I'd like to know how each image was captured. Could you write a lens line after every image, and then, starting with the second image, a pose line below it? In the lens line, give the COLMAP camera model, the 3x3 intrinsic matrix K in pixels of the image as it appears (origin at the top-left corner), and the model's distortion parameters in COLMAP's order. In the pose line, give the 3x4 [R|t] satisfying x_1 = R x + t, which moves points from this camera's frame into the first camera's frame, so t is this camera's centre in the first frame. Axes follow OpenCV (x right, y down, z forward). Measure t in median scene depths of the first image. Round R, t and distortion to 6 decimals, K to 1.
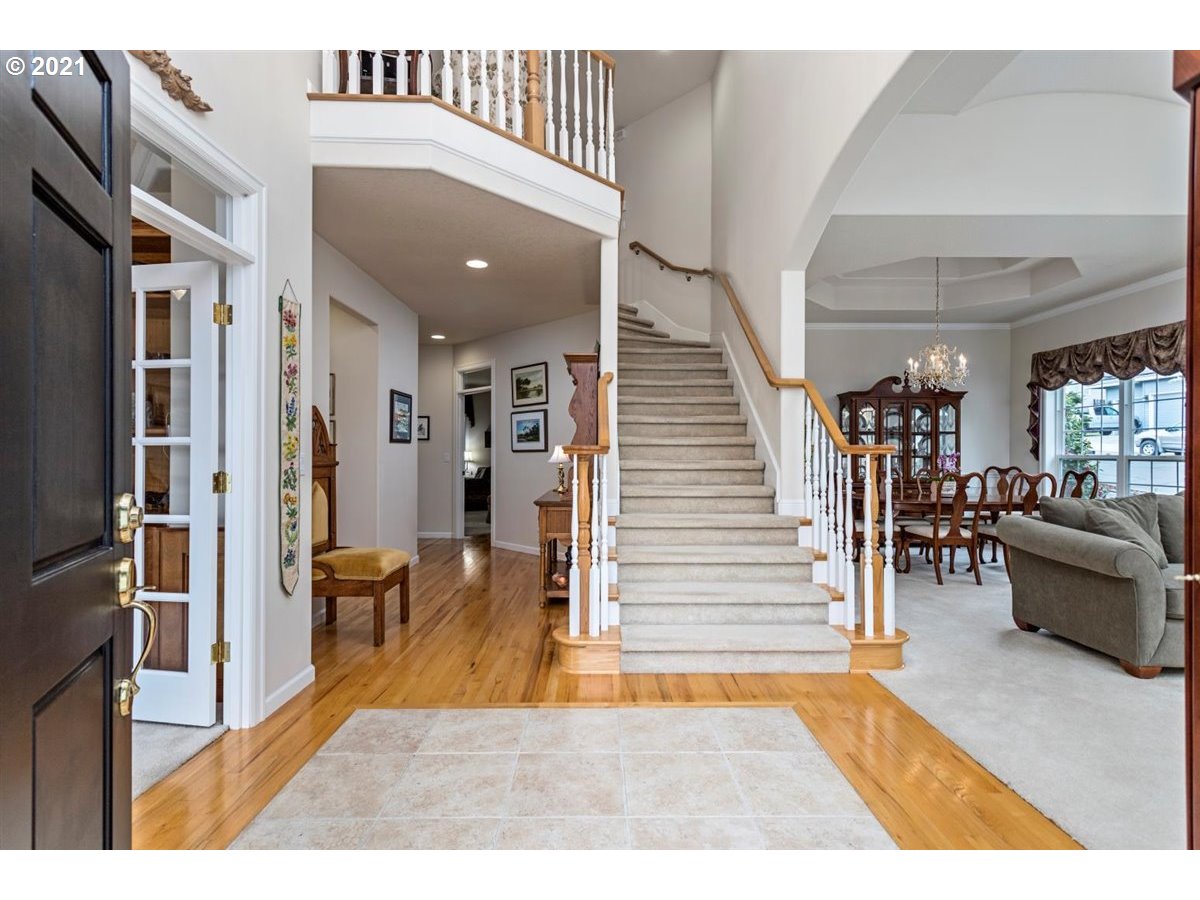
lens RADIAL K [[572.6, 0, 600.0], [0, 572.6, 450.0], [0, 0, 1]] dist [0.001751, 0.001651]
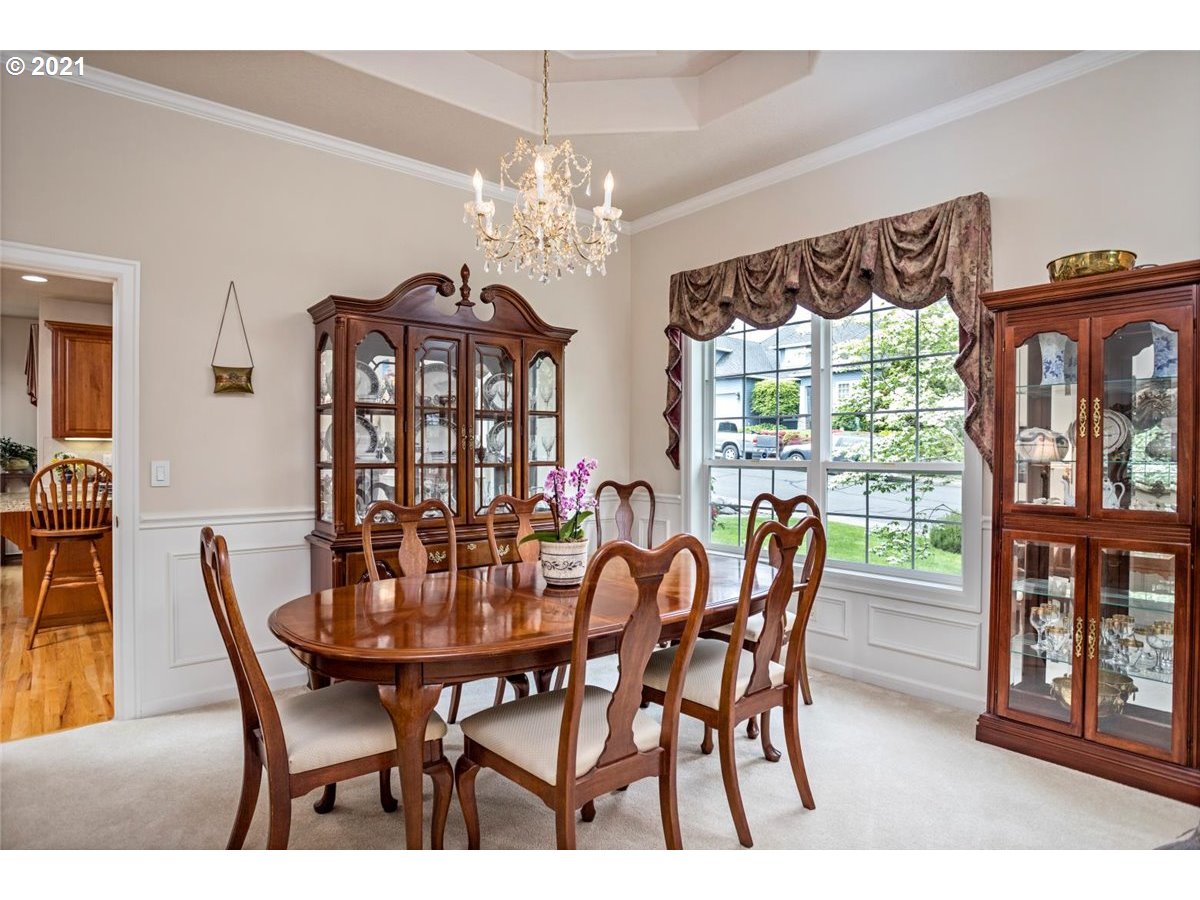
lens RADIAL K [[675.8, 0, 600.0], [0, 675.8, 450.0], [0, 0, 1]] dist [-0.045863, 0.018170]
pose [[0.770029, -0.002891, 0.638003, 0.290950], [-0.001415, 0.999980, 0.006238, -0.003748], [-0.638008, -0.005706, 0.770009, 0.546933]]
